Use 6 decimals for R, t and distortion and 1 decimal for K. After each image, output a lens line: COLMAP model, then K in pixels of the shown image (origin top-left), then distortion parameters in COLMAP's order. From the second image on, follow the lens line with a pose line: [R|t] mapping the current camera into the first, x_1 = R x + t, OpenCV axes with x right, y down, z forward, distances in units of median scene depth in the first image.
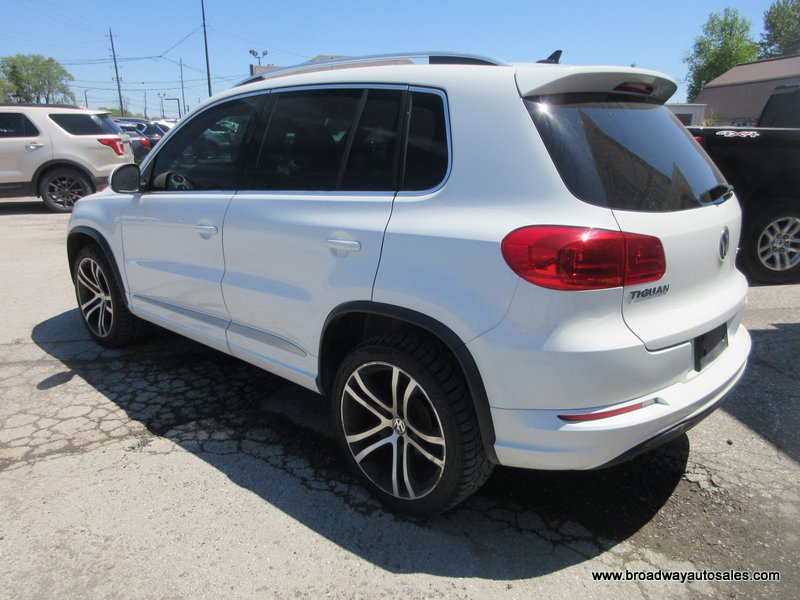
lens RADIAL K [[600.3, 0, 403.8], [0, 600.3, 298.5], [0, 0, 1]] dist [0.012046, -0.007786]
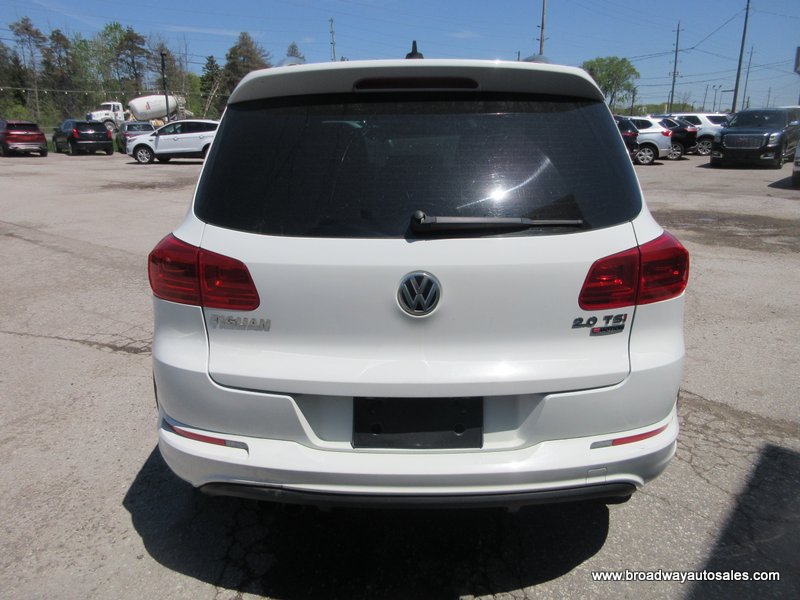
lens RADIAL K [[600.3, 0, 397.9], [0, 600.3, 297.7], [0, 0, 1]] dist [0.012046, -0.007786]
pose [[0.662107, 0.195658, -0.723417, 0.749104], [-0.190102, 0.977592, 0.090413, -0.106025], [0.724897, 0.077660, 0.684466, 0.351859]]
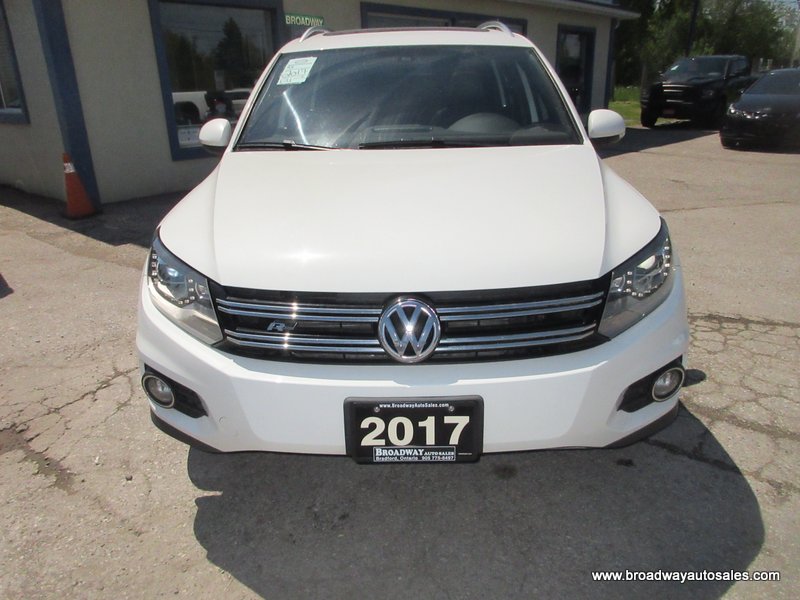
lens RADIAL K [[600.3, 0, 402.0], [0, 600.3, 293.6], [0, 0, 1]] dist [0.012046, -0.007786]
pose [[-0.661683, -0.235464, 0.711851, -1.016931], [0.219321, 0.847101, 0.484065, -0.516899], [-0.716989, 0.476421, -0.508870, 1.898613]]
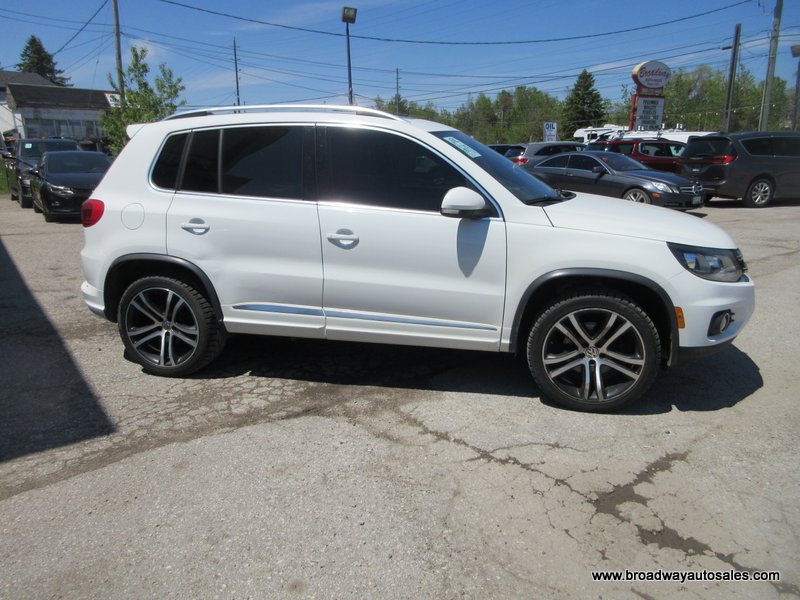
lens RADIAL K [[600.3, 0, 400.1], [0, 600.3, 297.8], [0, 0, 1]] dist [0.012046, -0.007786]
pose [[-0.879531, 0.115914, -0.461507, 0.521825], [-0.121403, 0.883116, 0.453174, -0.648025], [0.460093, 0.454609, -0.762656, 2.336604]]
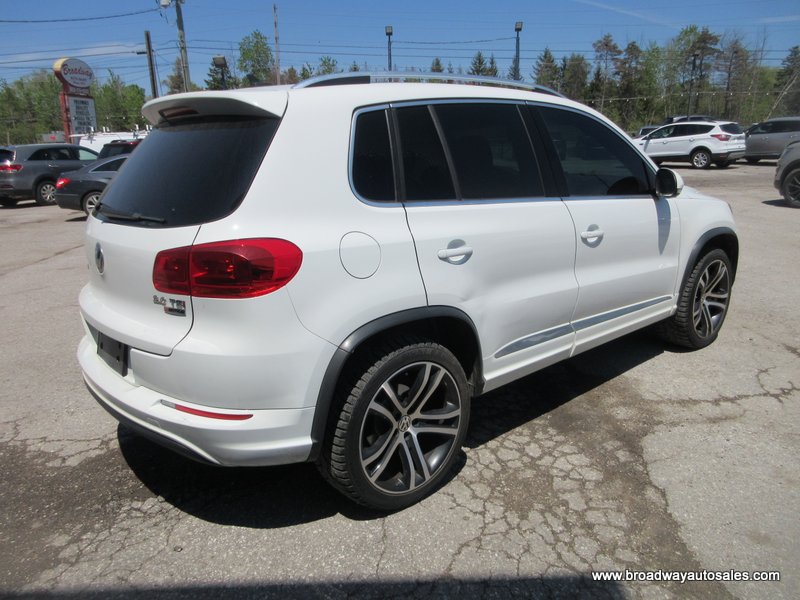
lens RADIAL K [[600.3, 0, 398.7], [0, 600.3, 297.0], [0, 0, 1]] dist [0.012046, -0.007786]
pose [[-0.133078, 0.247182, -0.959787, 1.089922], [-0.232699, 0.933538, 0.272686, -0.320241], [0.963401, 0.259630, -0.066715, 1.156908]]
